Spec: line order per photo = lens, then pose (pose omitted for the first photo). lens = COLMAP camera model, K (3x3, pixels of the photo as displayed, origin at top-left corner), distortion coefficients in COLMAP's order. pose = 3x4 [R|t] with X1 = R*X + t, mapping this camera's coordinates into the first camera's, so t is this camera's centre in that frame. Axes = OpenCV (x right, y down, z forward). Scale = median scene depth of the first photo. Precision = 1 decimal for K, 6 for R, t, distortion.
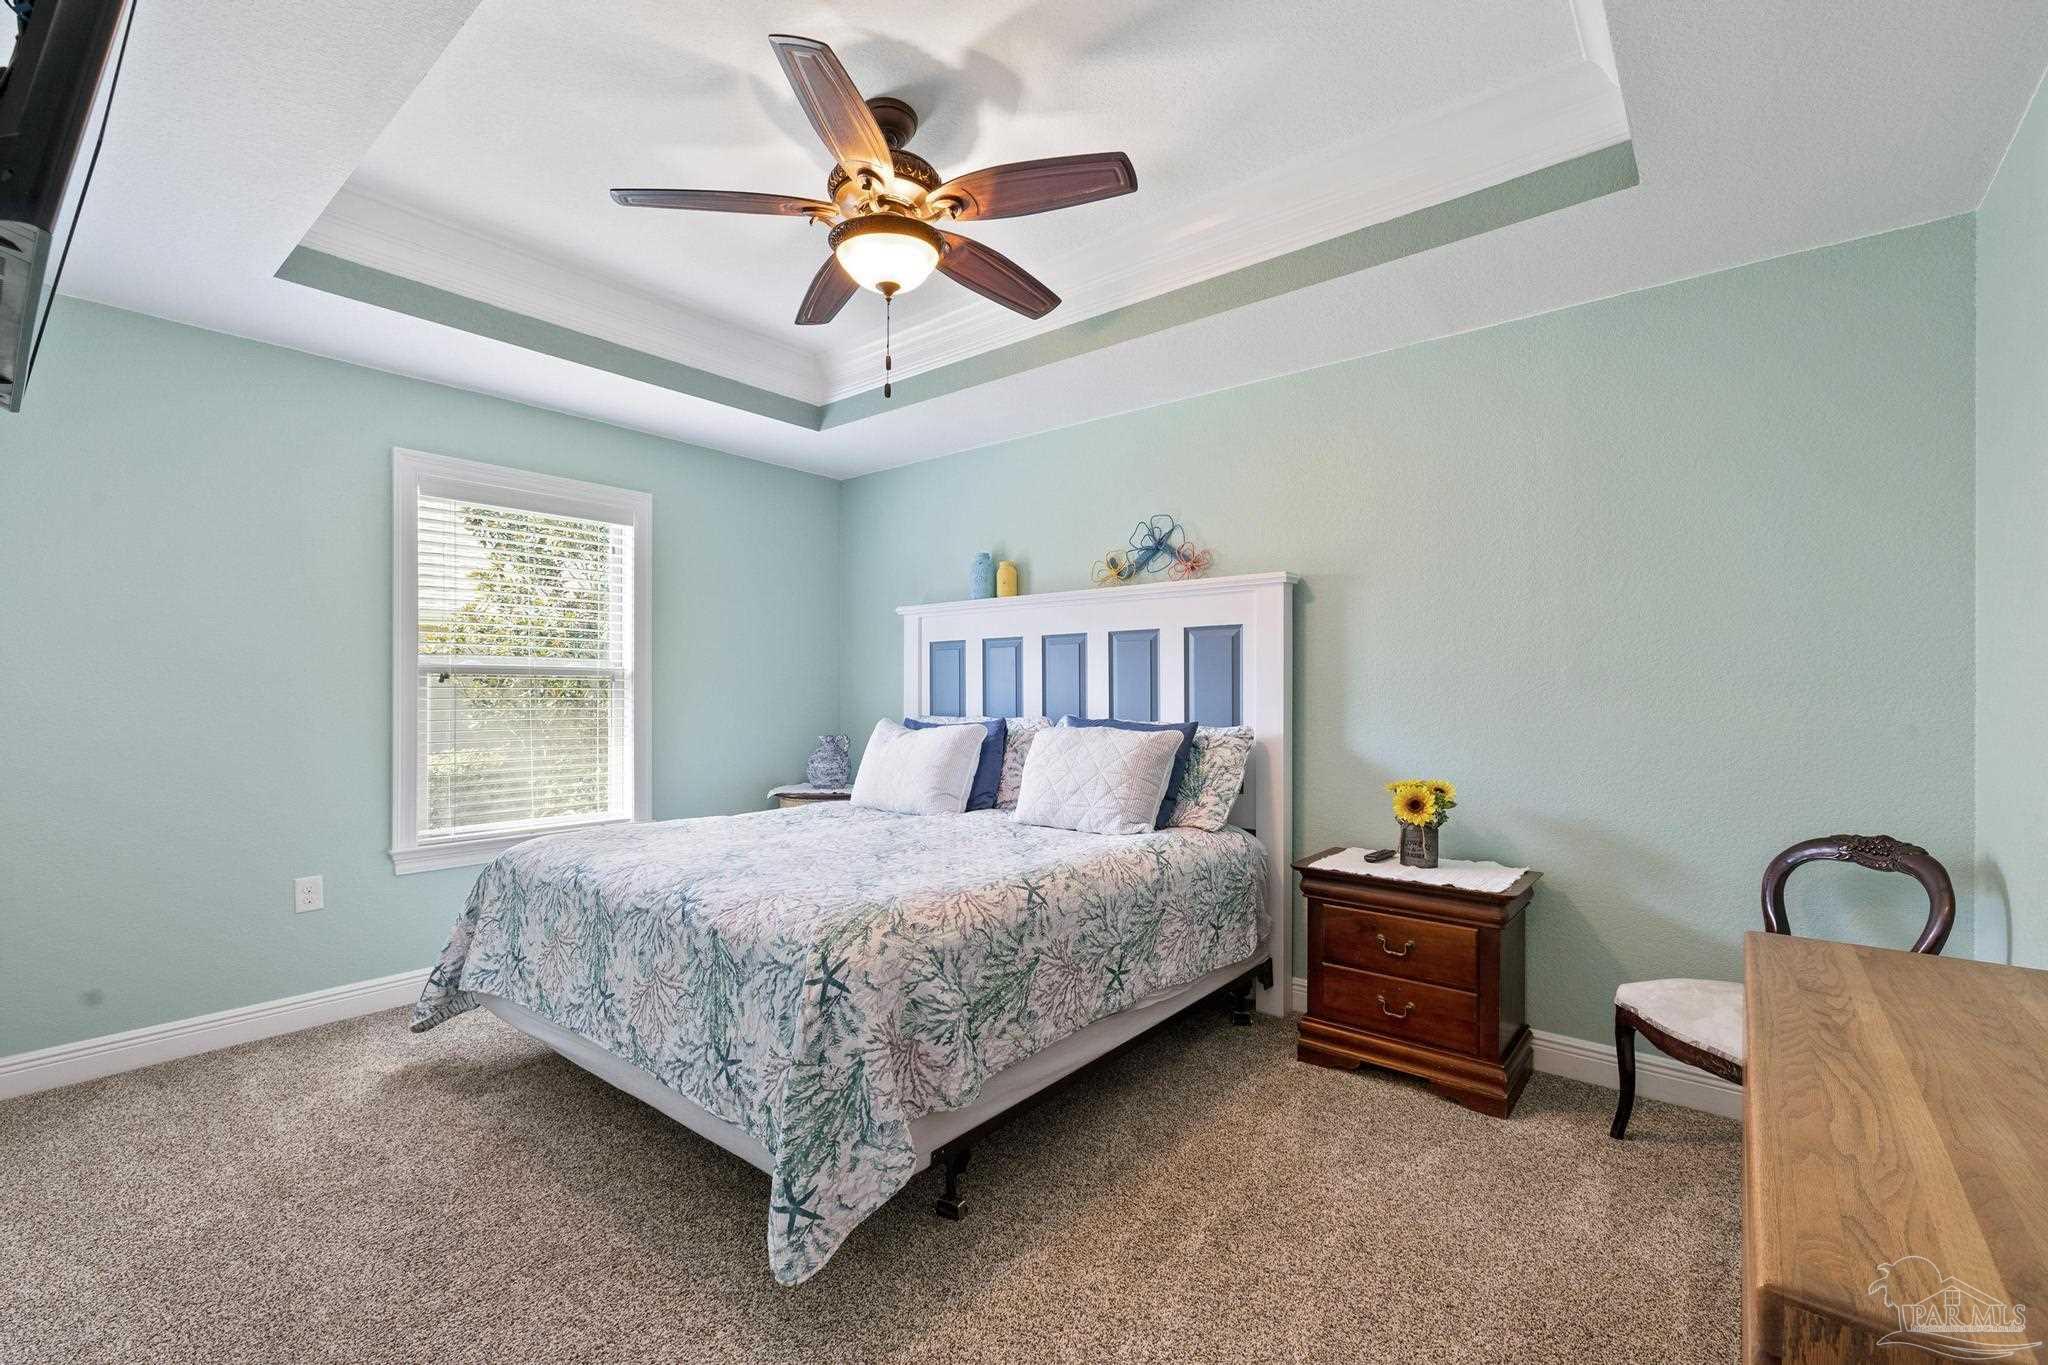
lens RADIAL K [[863.3, 0, 1020.3], [0, 863.3, 692.9], [0, 0, 1]] dist [-0.001475, -0.000641]
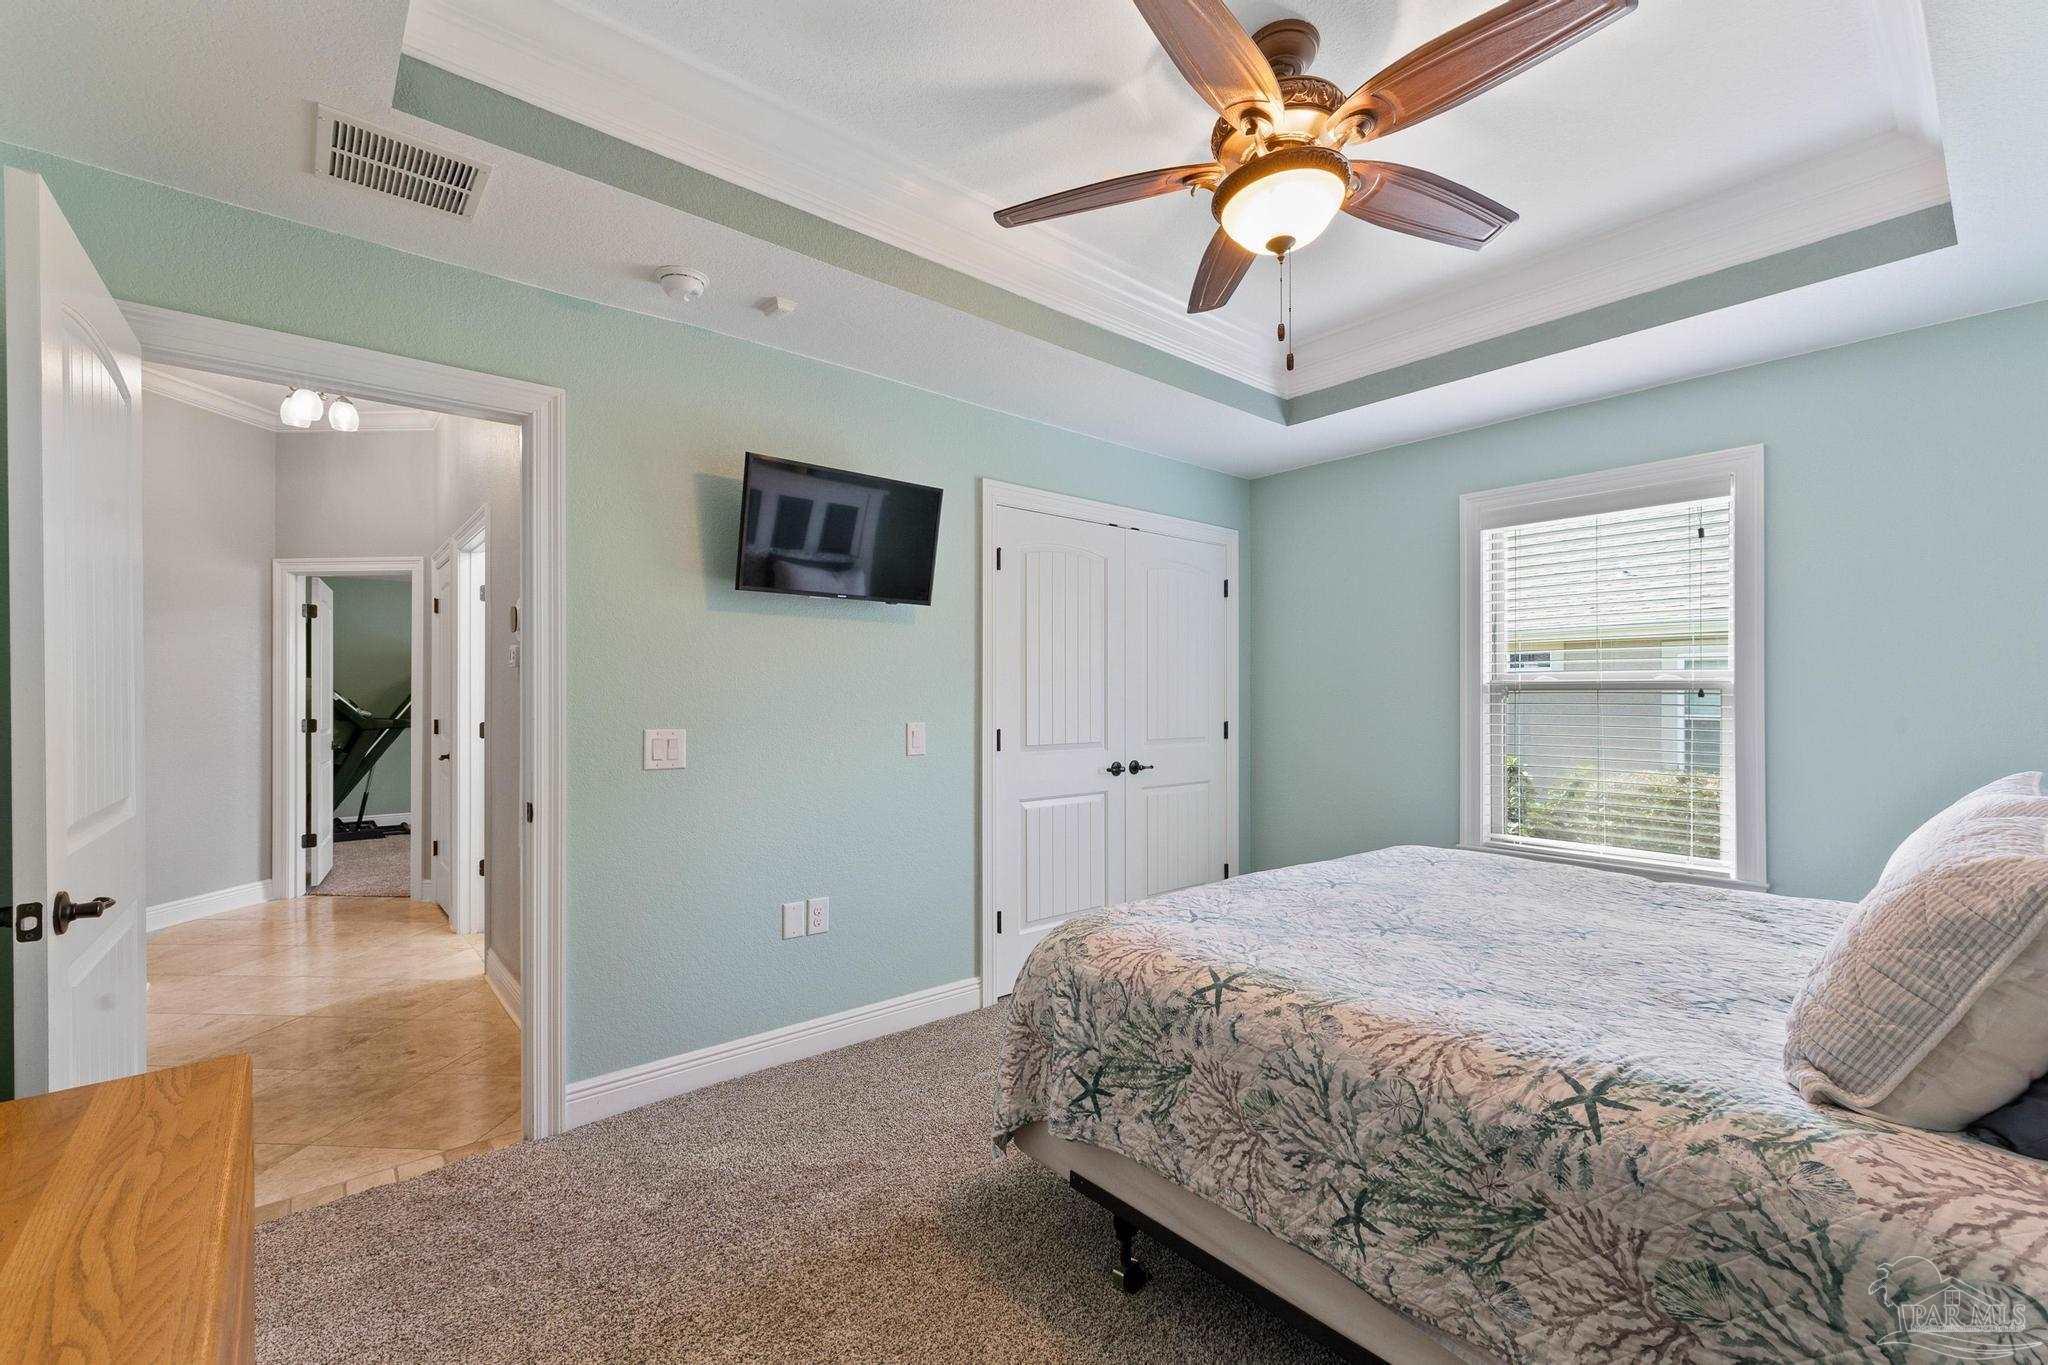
lens RADIAL K [[863.3, 0, 1020.3], [0, 863.3, 692.9], [0, 0, 1]] dist [-0.001475, -0.000641]
pose [[-0.177193, -0.006763, -0.984153, 0.771810], [0.000025, 0.999976, -0.006876, -0.020498], [0.984176, -0.001243, -0.177189, 0.947332]]
